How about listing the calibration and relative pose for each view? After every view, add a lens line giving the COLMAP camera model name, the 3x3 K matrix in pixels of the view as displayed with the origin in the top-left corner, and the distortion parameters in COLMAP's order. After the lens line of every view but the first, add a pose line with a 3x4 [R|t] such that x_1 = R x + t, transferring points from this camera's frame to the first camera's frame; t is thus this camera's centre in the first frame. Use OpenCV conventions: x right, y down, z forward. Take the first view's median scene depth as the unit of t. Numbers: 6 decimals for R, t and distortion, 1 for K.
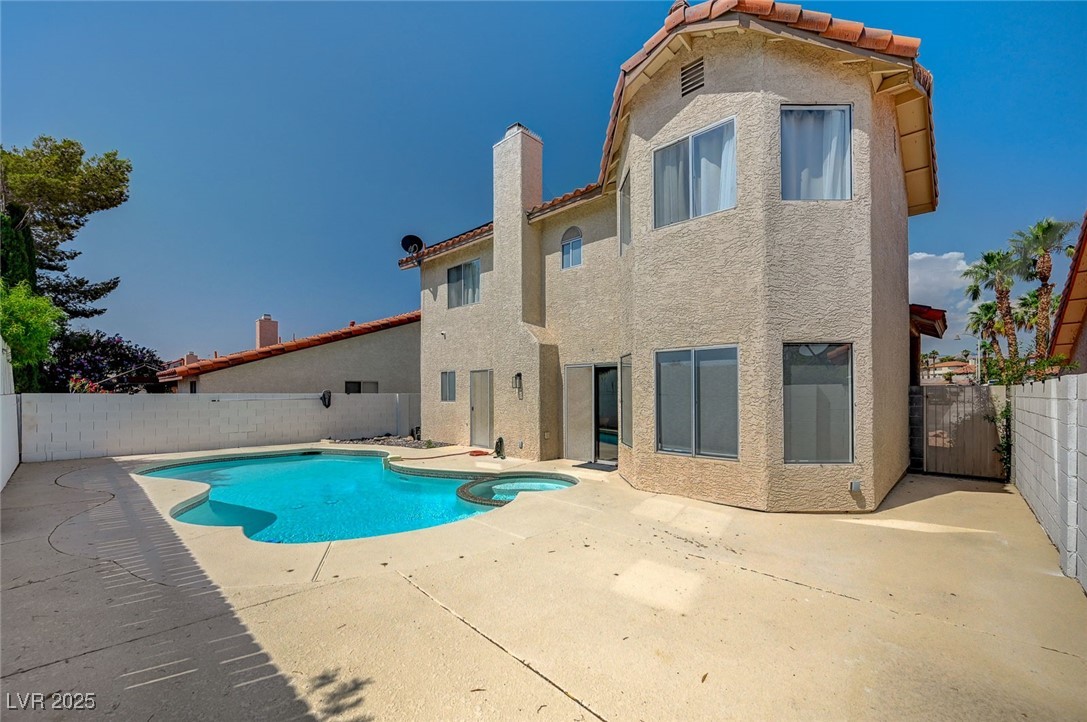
lens RADIAL K [[450.7, 0, 548.8], [0, 450.7, 391.9], [0, 0, 1]] dist [0.000154, 0.000002]
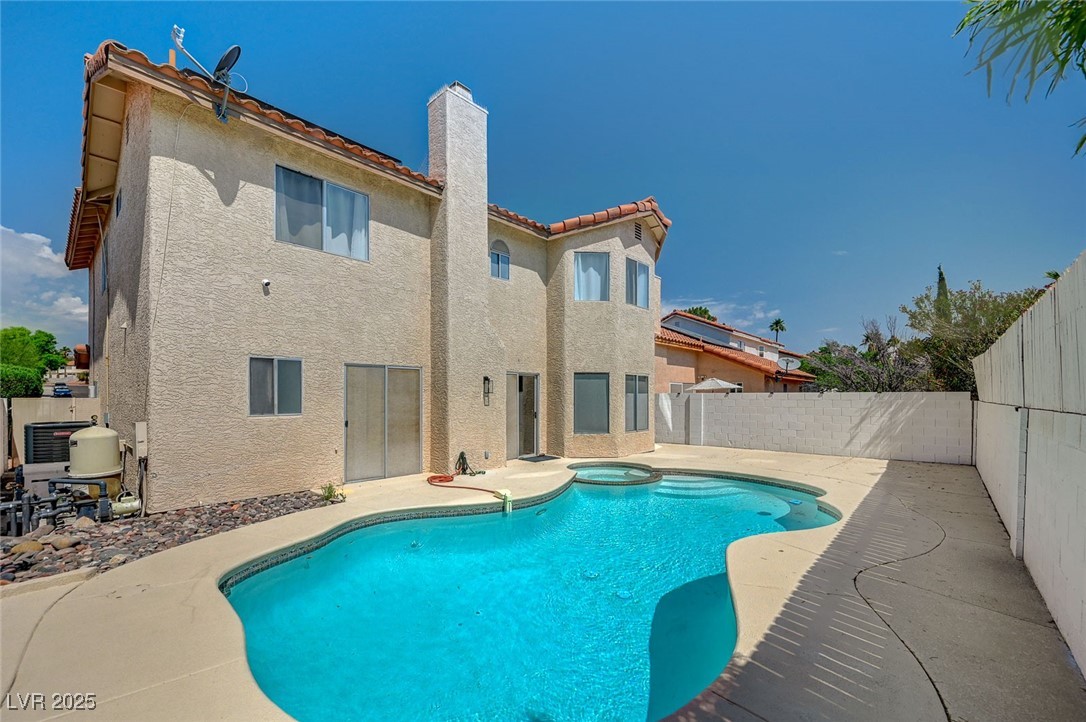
lens RADIAL K [[450.3, 0, 531.6], [0, 450.3, 392.2], [0, 0, 1]] dist [0.000154, 0.000002]
pose [[-0.012431, 0.001891, 0.999921, -0.879616], [-0.008616, 0.999961, -0.001998, -0.008583], [-0.999886, -0.008640, -0.012414, 0.823254]]
